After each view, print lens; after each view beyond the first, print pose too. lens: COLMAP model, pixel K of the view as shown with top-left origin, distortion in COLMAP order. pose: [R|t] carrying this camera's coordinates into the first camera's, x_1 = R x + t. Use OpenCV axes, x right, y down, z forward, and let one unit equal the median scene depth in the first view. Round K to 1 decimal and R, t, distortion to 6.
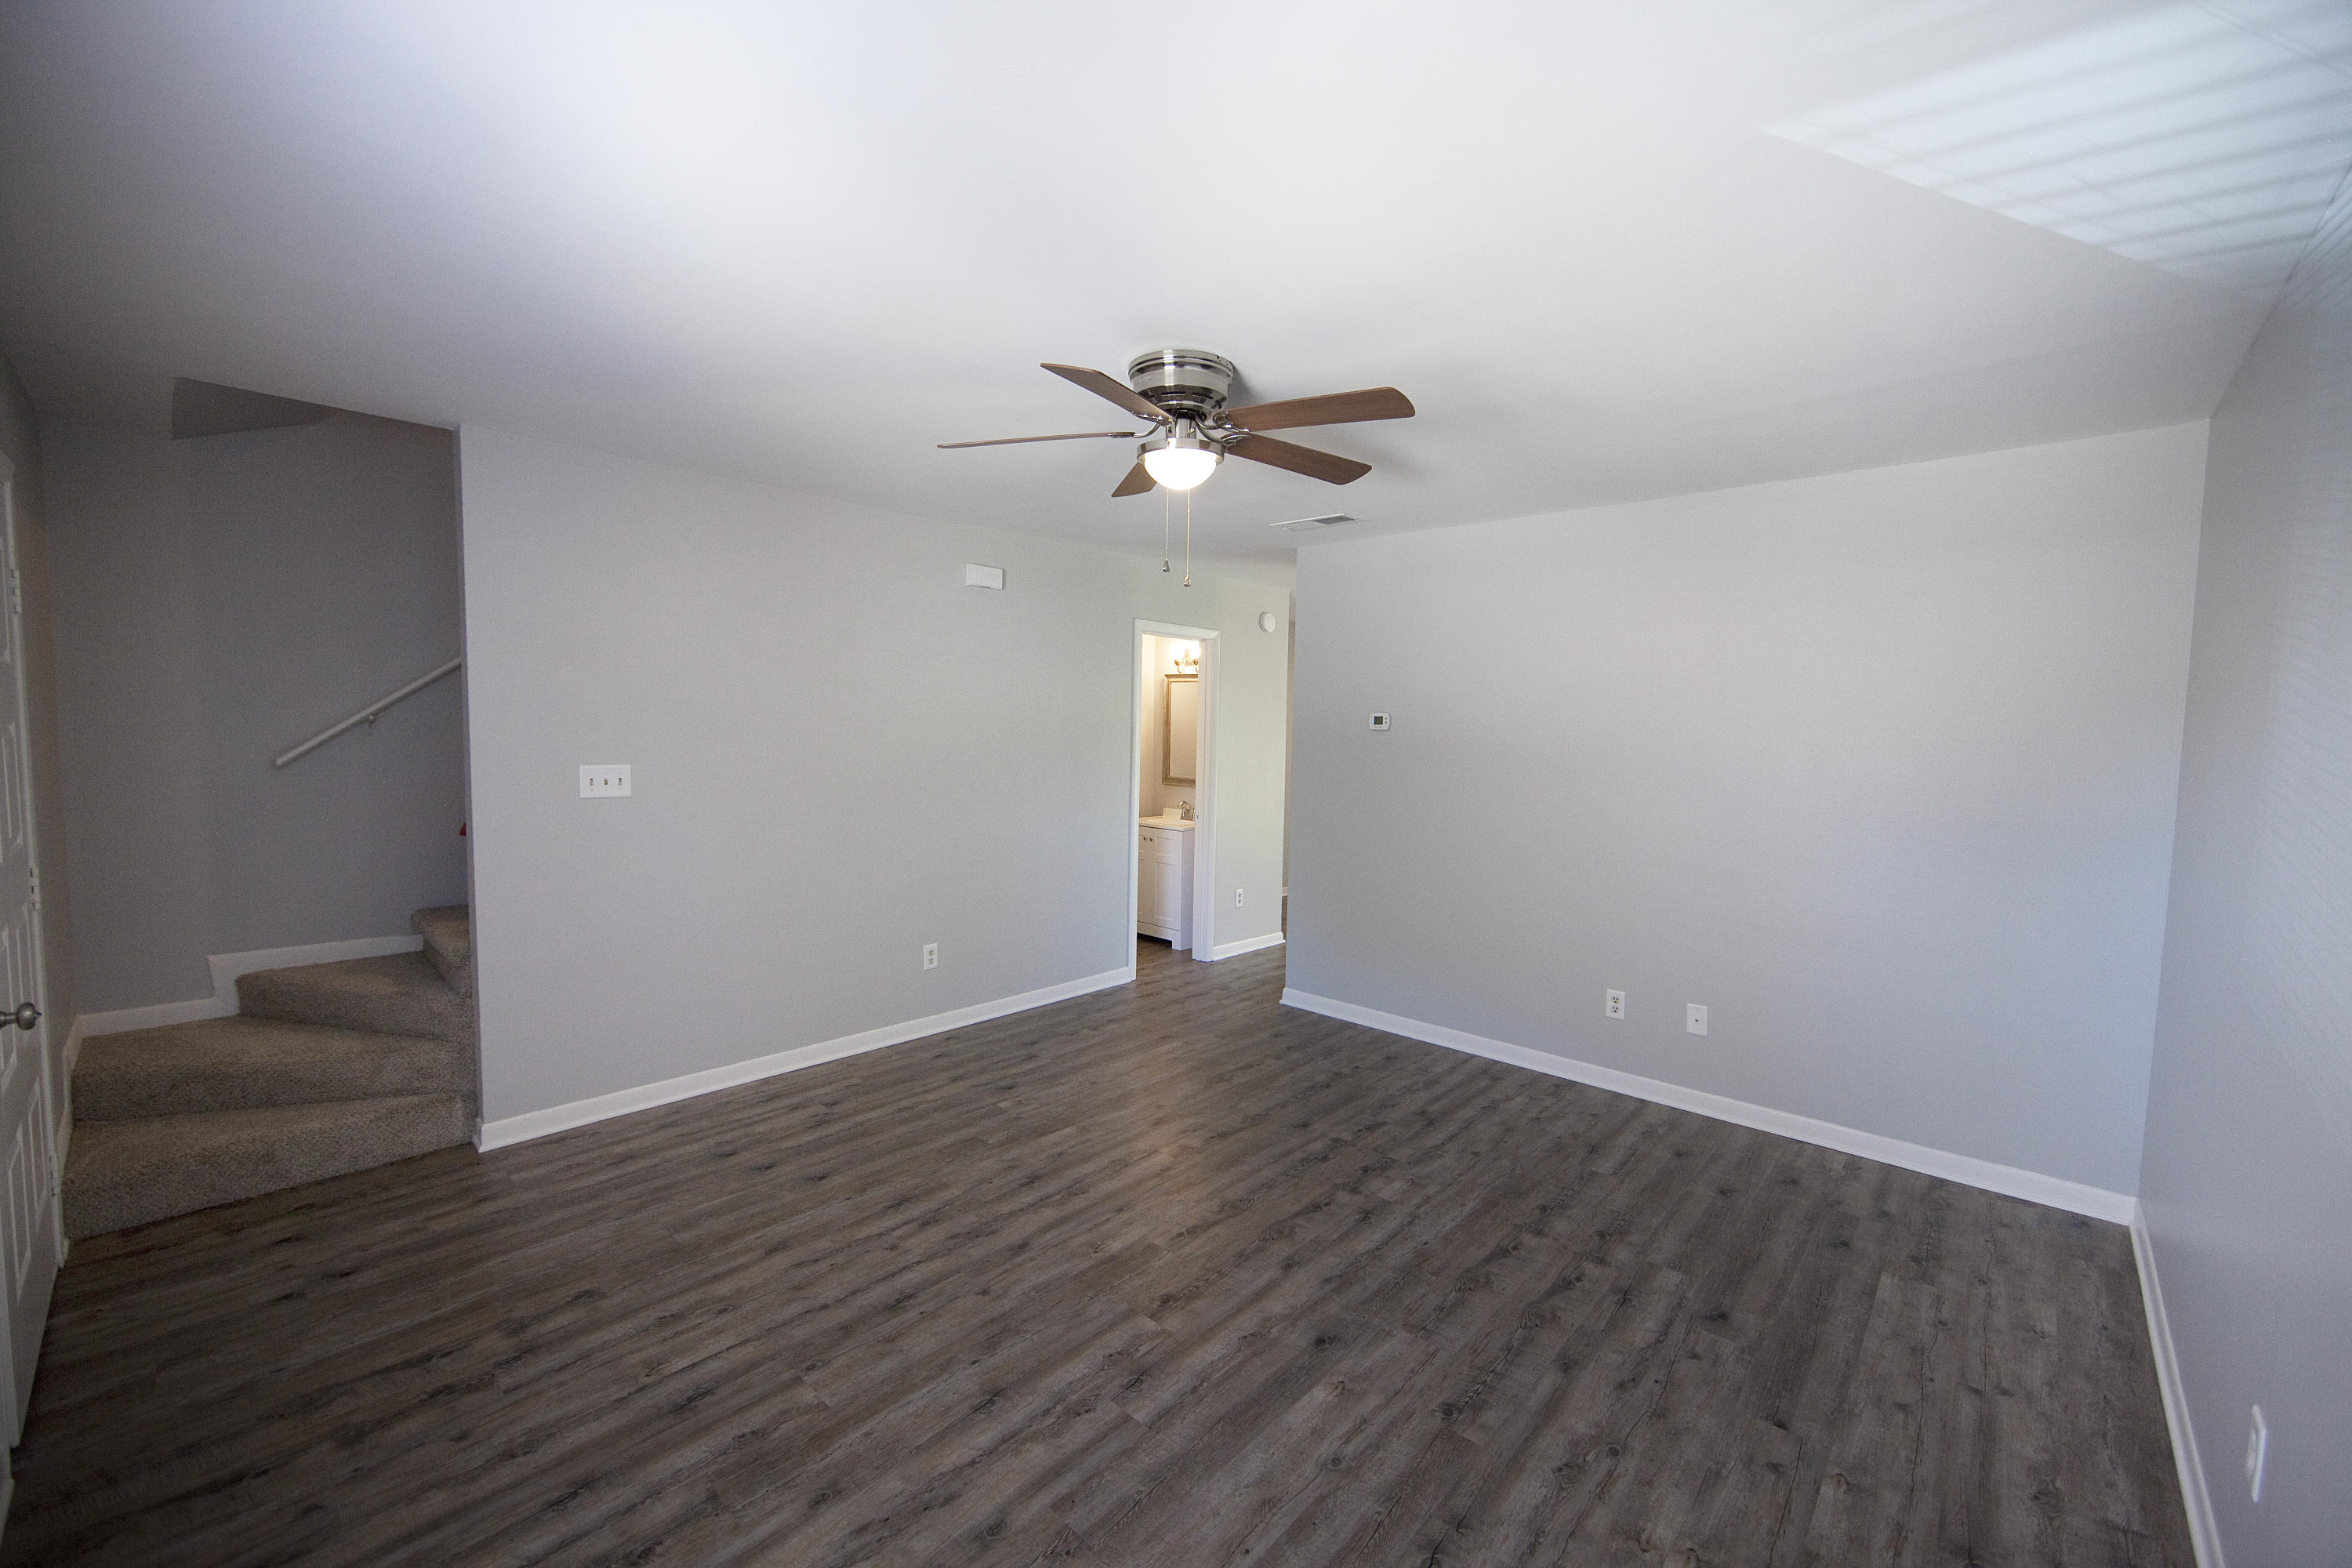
lens RADIAL K [[932.0, 0, 1176.0], [0, 932.0, 784.0], [0, 0, 1]] dist [-0.000077, 0.000133]
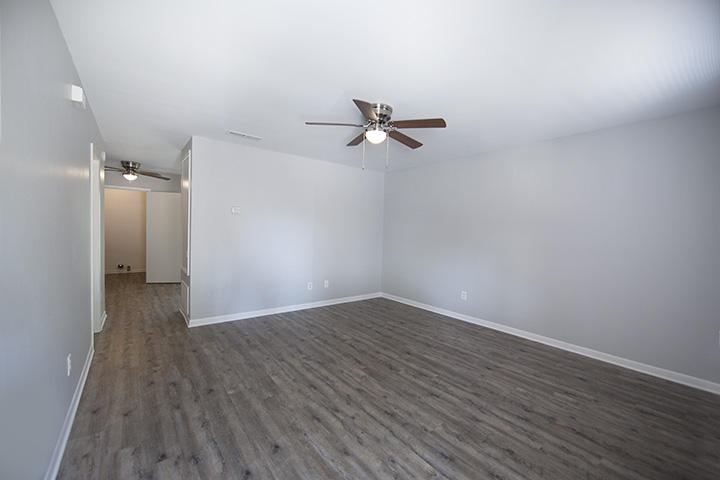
lens RADIAL K [[285.3, 0, 360.0], [0, 285.3, 240.0], [0, 0, 1]] dist [-0.000077, 0.000133]
pose [[0.154916, -0.040318, 0.987105, -1.085918], [0.027741, 0.998950, 0.036448, -0.013188], [-0.987538, 0.021737, 0.155871, 0.881681]]
